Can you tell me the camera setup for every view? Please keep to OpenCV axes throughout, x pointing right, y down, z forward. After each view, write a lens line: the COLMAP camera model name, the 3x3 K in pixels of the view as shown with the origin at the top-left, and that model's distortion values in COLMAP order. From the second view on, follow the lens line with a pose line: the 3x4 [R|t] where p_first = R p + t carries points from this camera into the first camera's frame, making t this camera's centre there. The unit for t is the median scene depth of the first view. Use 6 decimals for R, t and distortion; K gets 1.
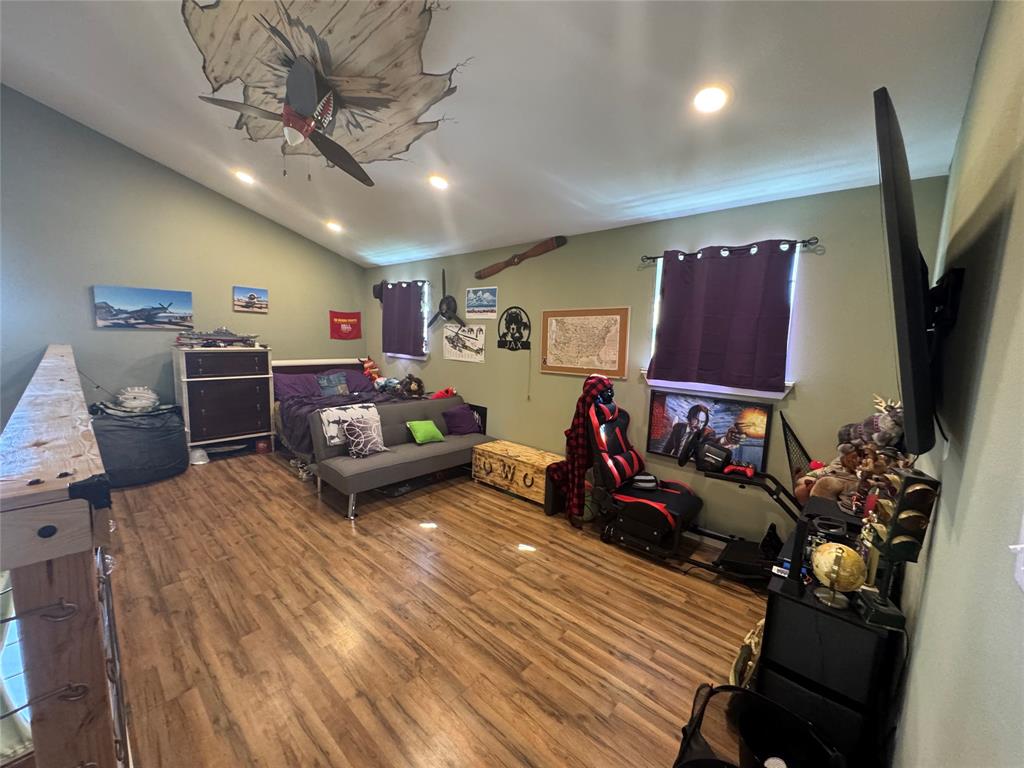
lens RADIAL K [[407.7, 0, 512.6], [0, 407.7, 384.6], [0, 0, 1]] dist [-0.002179, 0.000102]
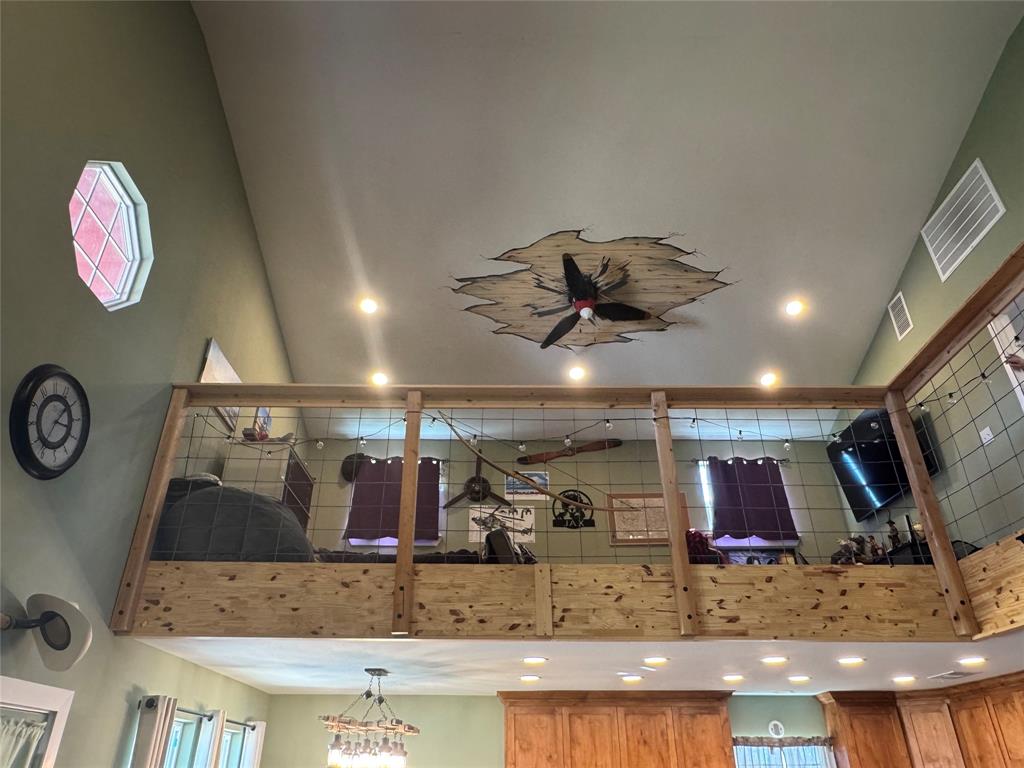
lens RADIAL K [[699.0, 0, 506.2], [0, 699.0, 386.8], [0, 0, 1]] dist [-0.001043, 0.006800]
pose [[0.731396, 0.313737, 0.605498, -1.305422], [0.110057, 0.821947, -0.558830, 0.591640], [-0.673013, 0.475365, 0.566640, -0.071408]]
